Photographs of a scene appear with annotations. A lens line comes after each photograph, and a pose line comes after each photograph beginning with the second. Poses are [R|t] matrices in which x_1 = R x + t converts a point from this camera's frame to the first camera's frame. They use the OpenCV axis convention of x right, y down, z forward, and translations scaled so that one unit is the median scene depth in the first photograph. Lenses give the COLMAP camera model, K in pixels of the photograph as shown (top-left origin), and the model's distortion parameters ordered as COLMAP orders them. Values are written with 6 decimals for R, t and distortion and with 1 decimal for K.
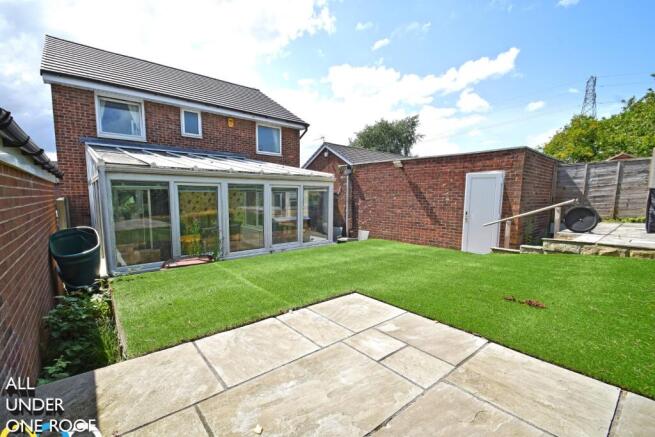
lens RADIAL K [[288.3, 0, 316.9], [0, 288.3, 225.4], [0, 0, 1]] dist [0.009516, -0.011389]
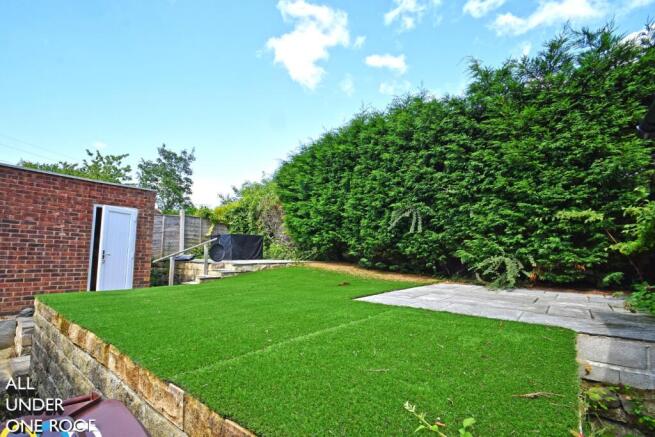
lens RADIAL K [[288.3, 0, 316.9], [0, 288.3, 225.4], [0, 0, 1]] dist [0.009516, -0.011389]
pose [[-0.186280, 0.103582, 0.977021, -0.404516], [0.097535, 0.991464, -0.086517, 0.012743], [-0.977643, 0.079178, -0.194793, 0.555925]]
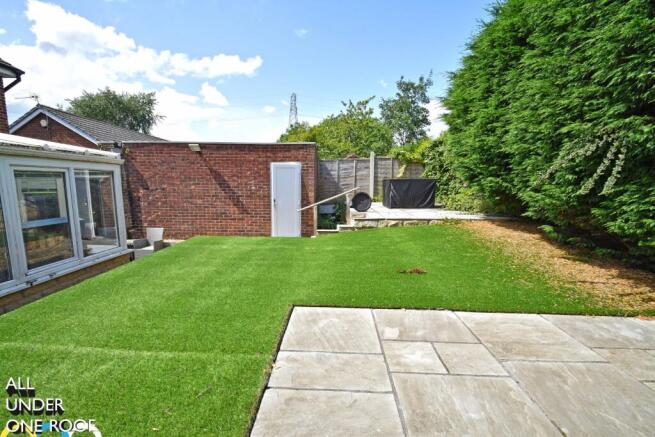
lens RADIAL K [[288.3, 0, 316.9], [0, 288.3, 225.4], [0, 0, 1]] dist [0.009516, -0.011389]
pose [[0.667197, -0.106404, 0.737243, -0.167270], [0.075005, 0.994311, 0.075627, -0.020935], [-0.741096, 0.004839, 0.671382, 0.173942]]
